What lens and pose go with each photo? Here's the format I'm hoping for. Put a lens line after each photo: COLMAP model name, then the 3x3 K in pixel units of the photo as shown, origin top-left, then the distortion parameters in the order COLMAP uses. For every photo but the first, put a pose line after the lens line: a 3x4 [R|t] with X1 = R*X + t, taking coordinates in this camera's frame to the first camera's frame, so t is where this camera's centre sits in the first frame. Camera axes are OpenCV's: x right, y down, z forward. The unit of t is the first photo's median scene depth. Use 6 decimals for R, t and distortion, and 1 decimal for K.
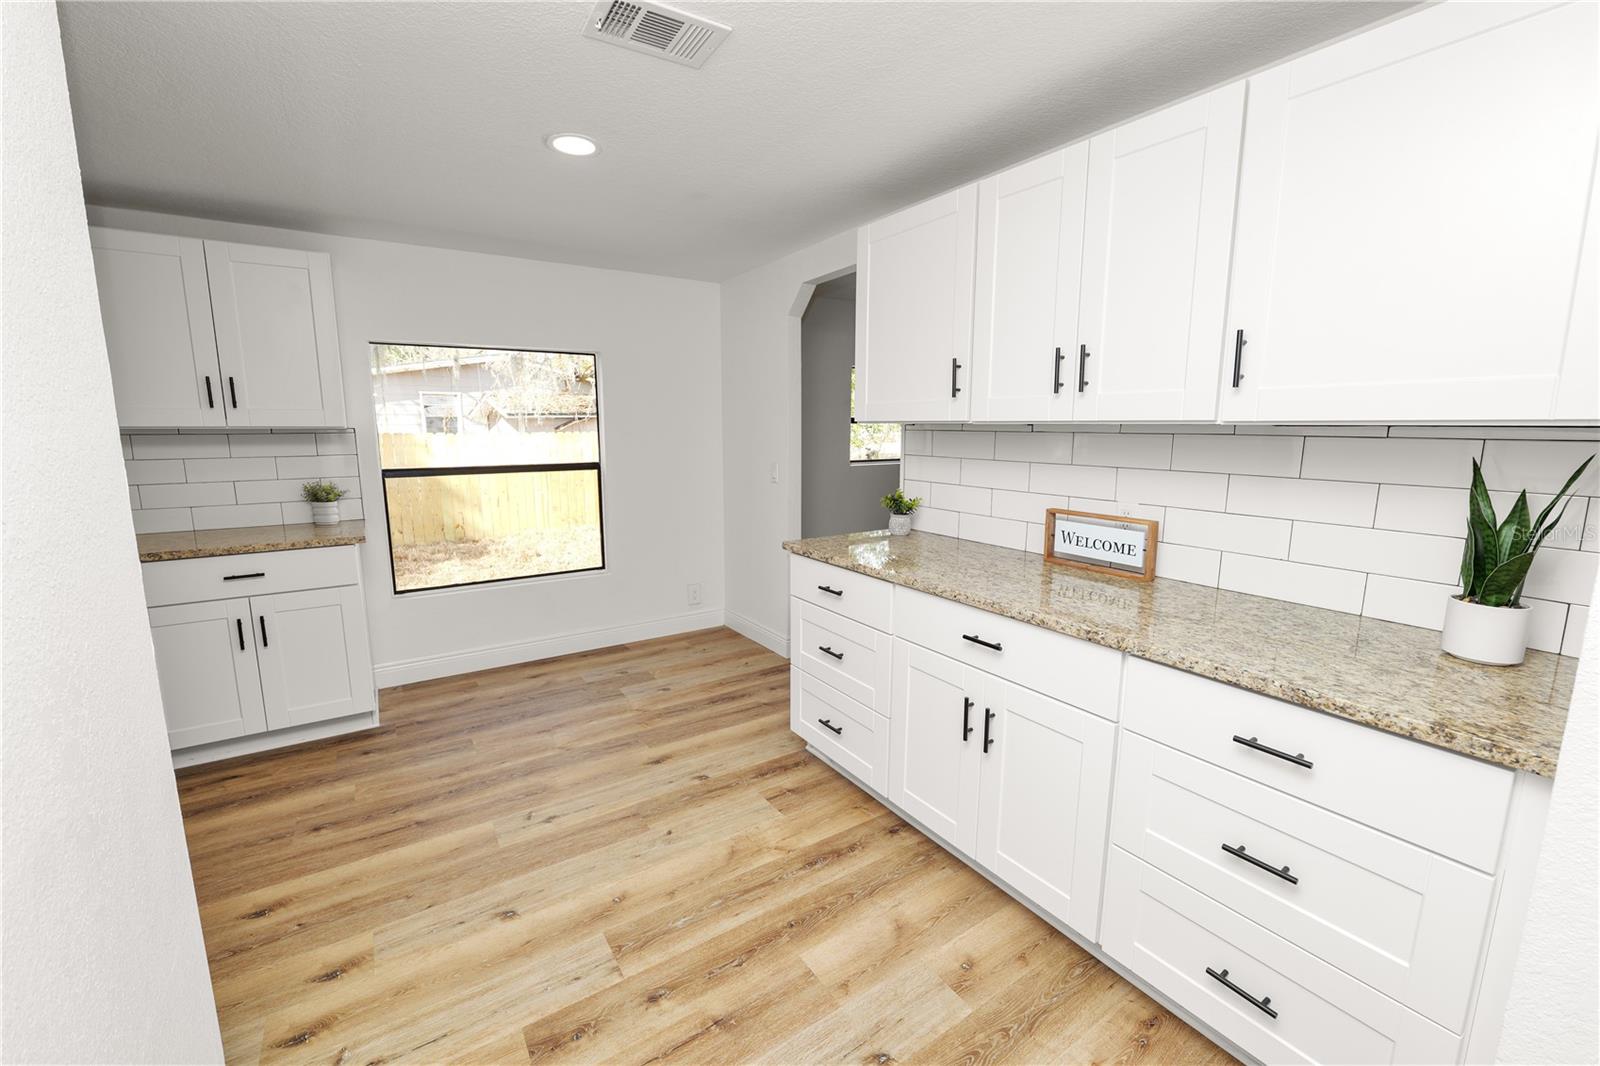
lens RADIAL K [[651.1, 0, 796.2], [0, 651.1, 527.1], [0, 0, 1]] dist [-0.013451, 0.001088]
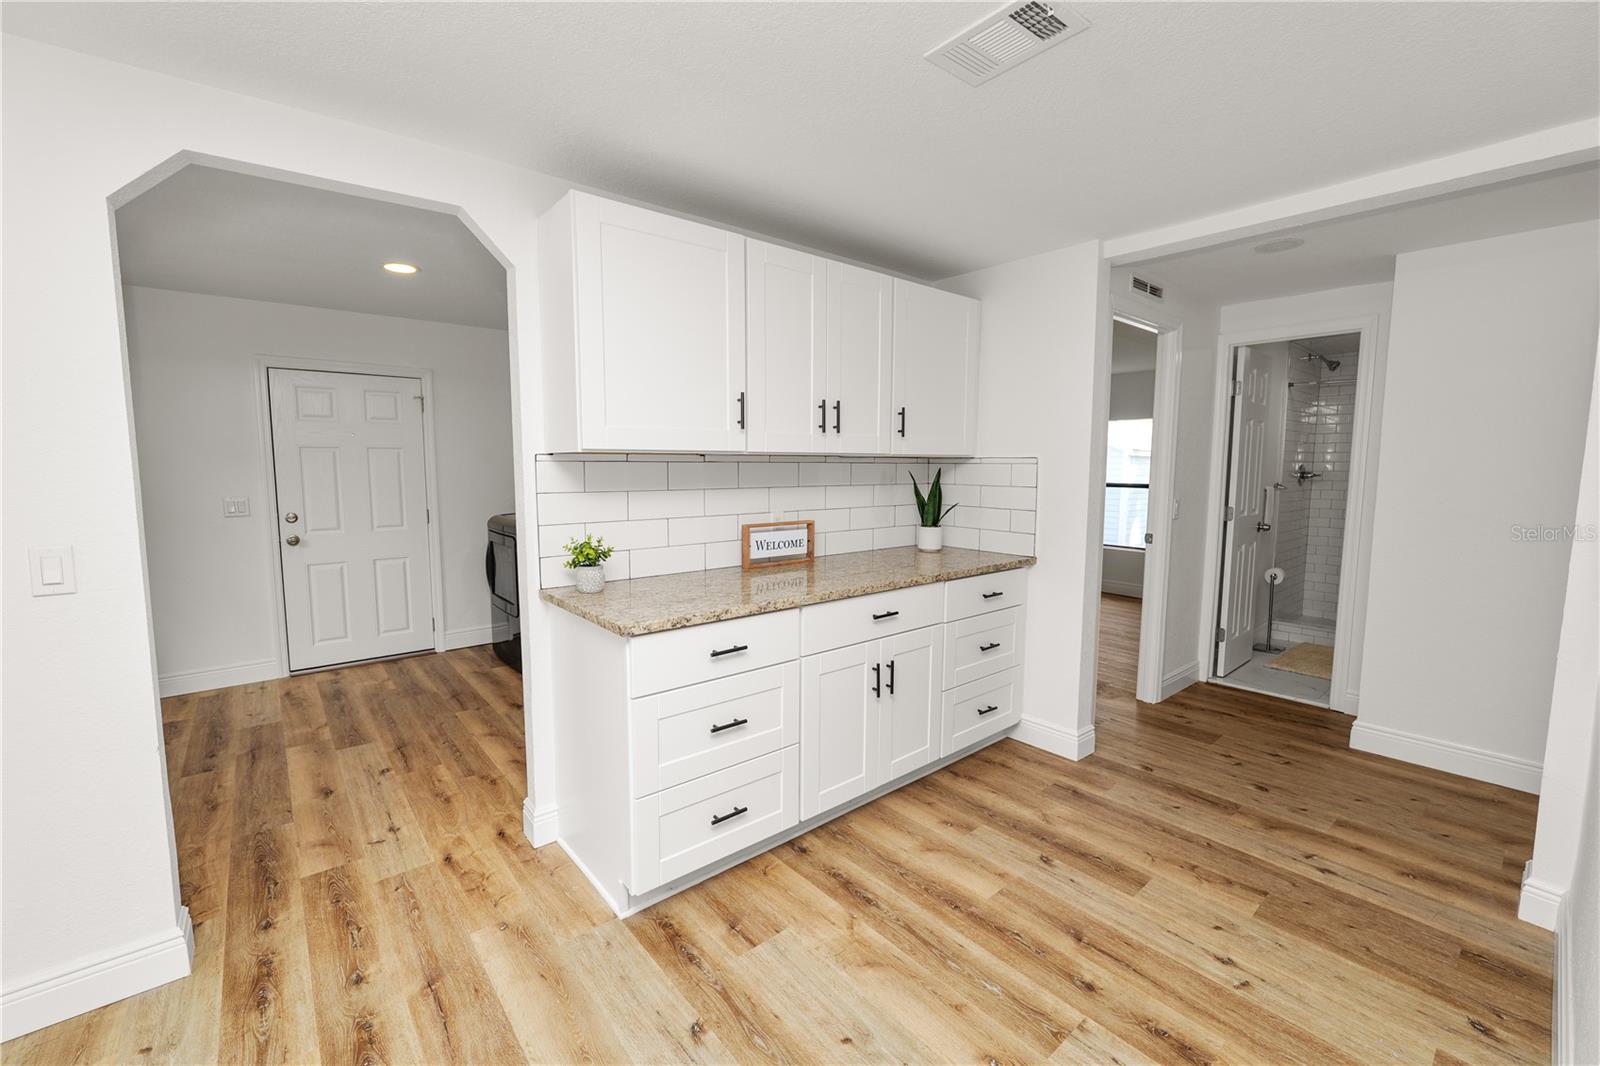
lens RADIAL K [[651.1, 0, 795.3], [0, 651.1, 527.2], [0, 0, 1]] dist [-0.013451, 0.001088]
pose [[-0.109227, -0.098642, 0.989110, -0.826082], [0.152579, 0.981608, 0.114743, -0.152028], [-0.982237, 0.163450, -0.092167, 1.045445]]
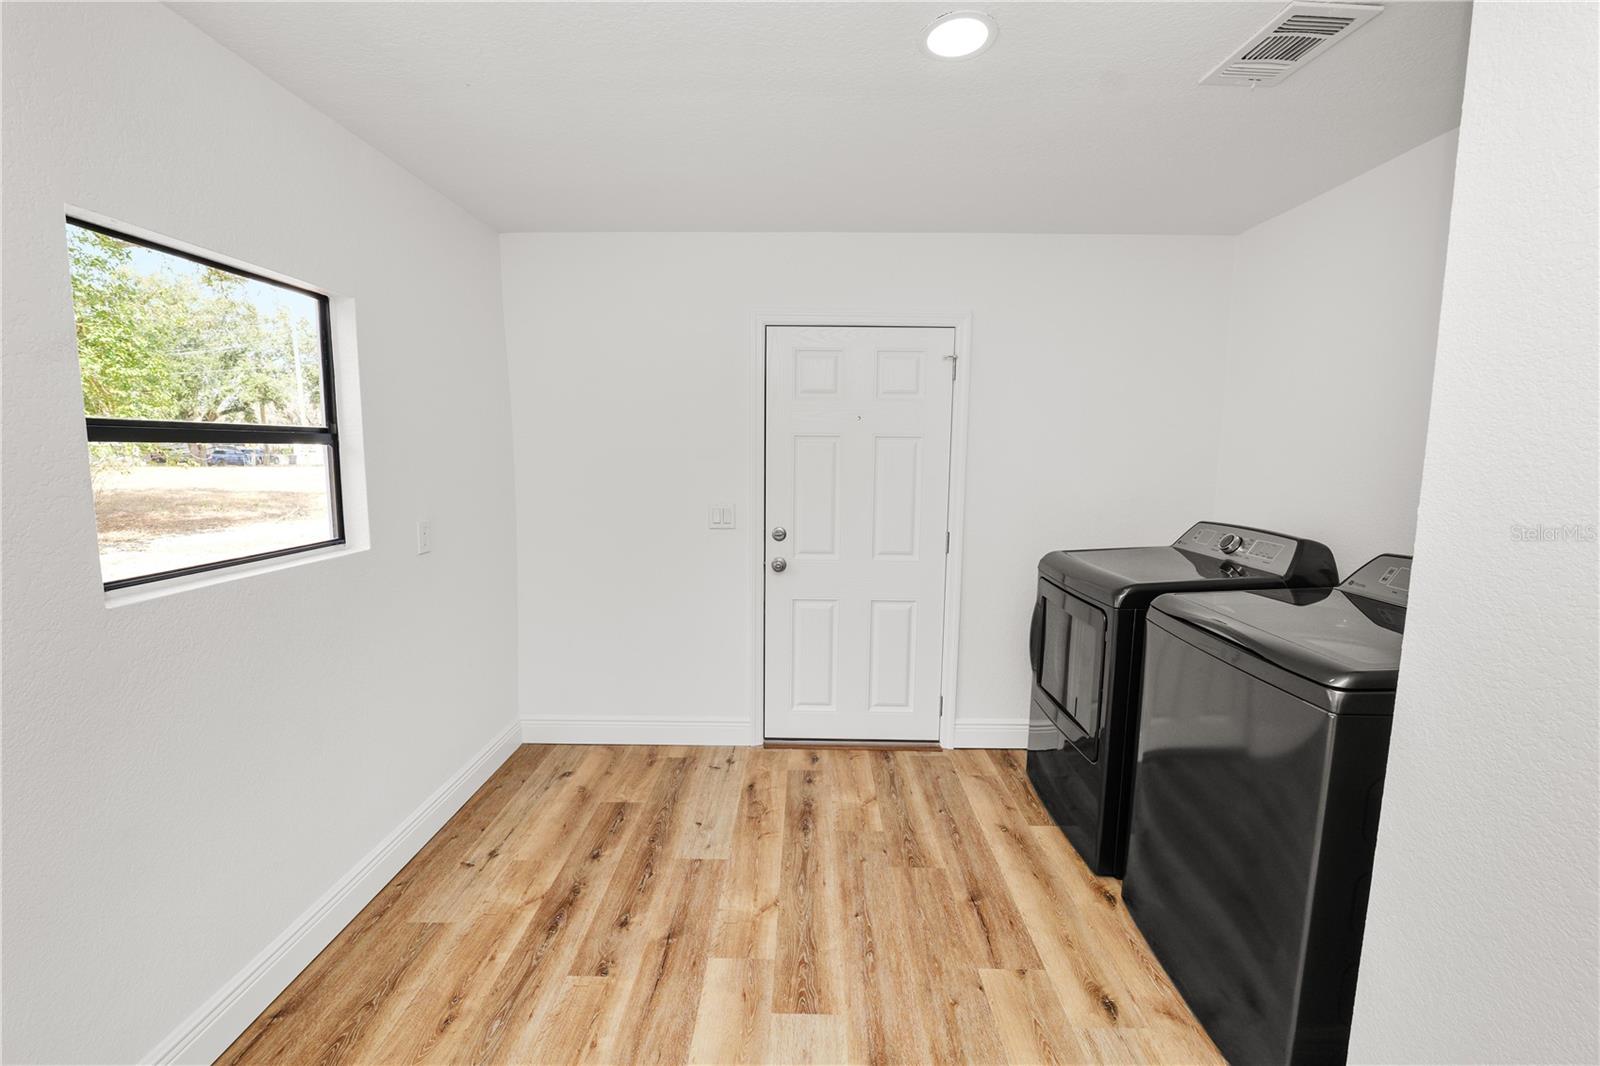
lens RADIAL K [[651.1, 0, 798.7], [0, 651.1, 525.4], [0, 0, 1]] dist [-0.013451, 0.001088]
pose [[0.564311, -0.089089, 0.820741, 0.076979], [0.118259, 0.992631, 0.026437, -0.234866], [-0.817048, 0.082142, 0.570688, 1.481137]]
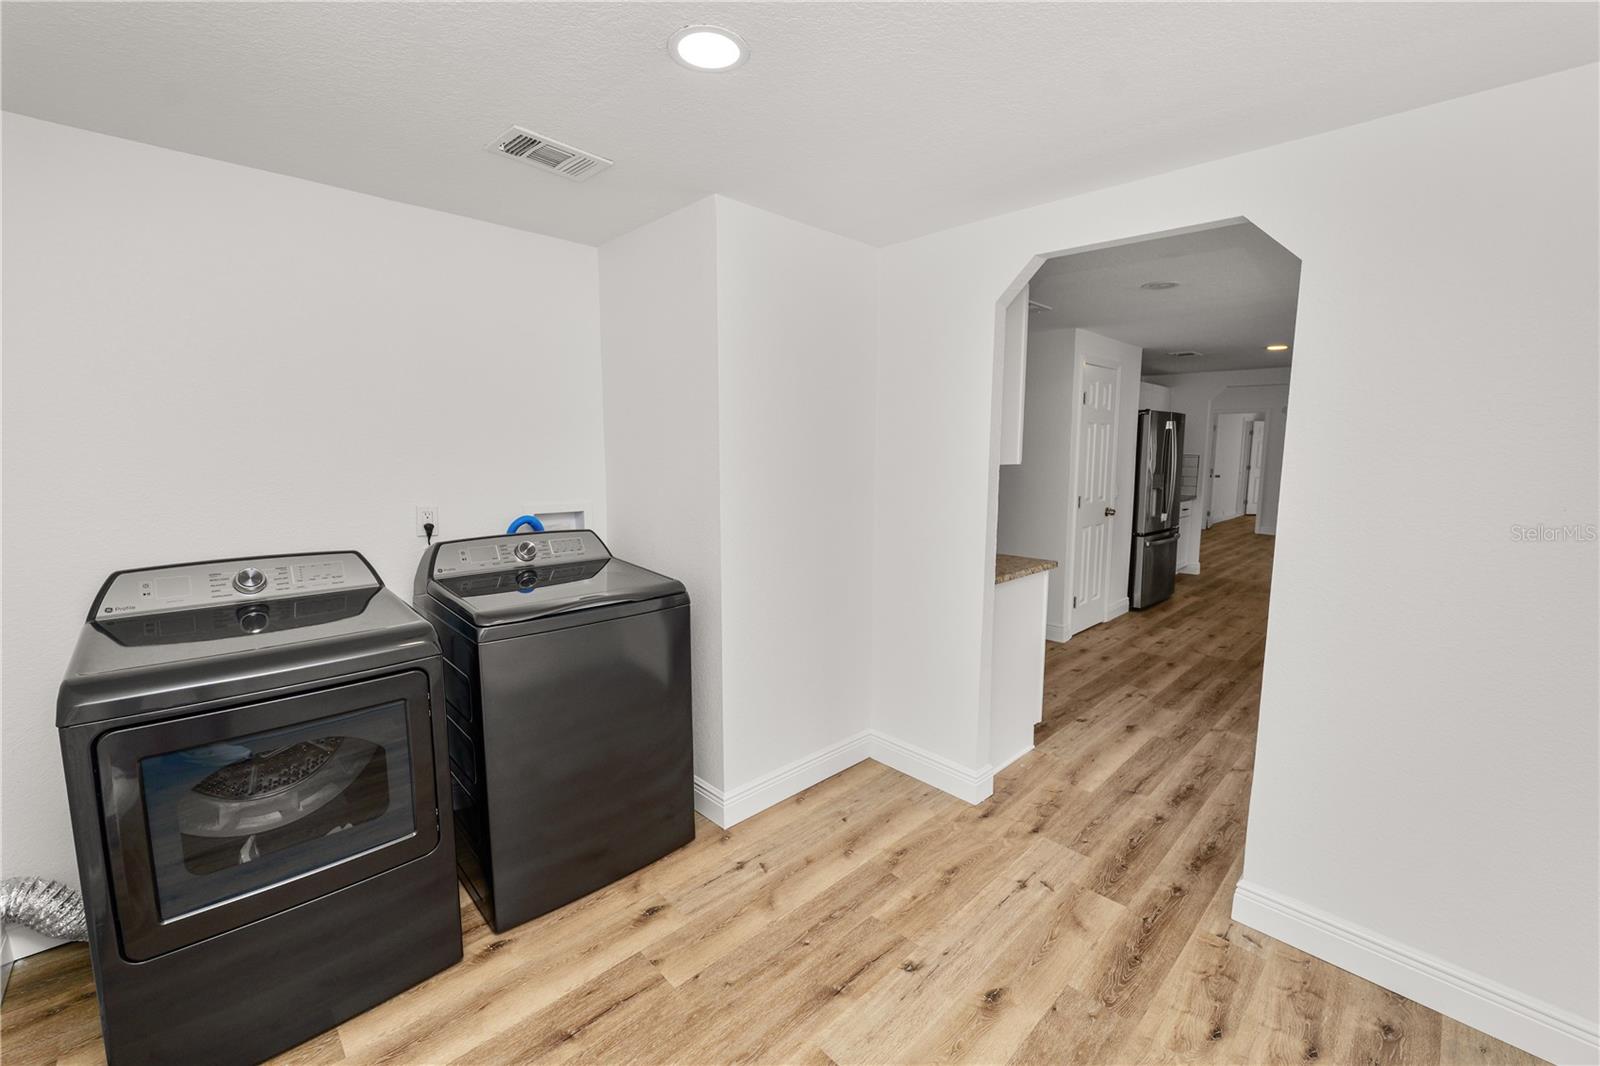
lens RADIAL K [[651.1, 0, 802.0], [0, 651.1, 529.4], [0, 0, 1]] dist [-0.013451, 0.001088]
pose [[-0.982729, 0.018746, -0.184096, 0.789924], [-0.033408, 0.960535, 0.276144, -0.415919], [0.182008, 0.277525, -0.943320, 2.426005]]
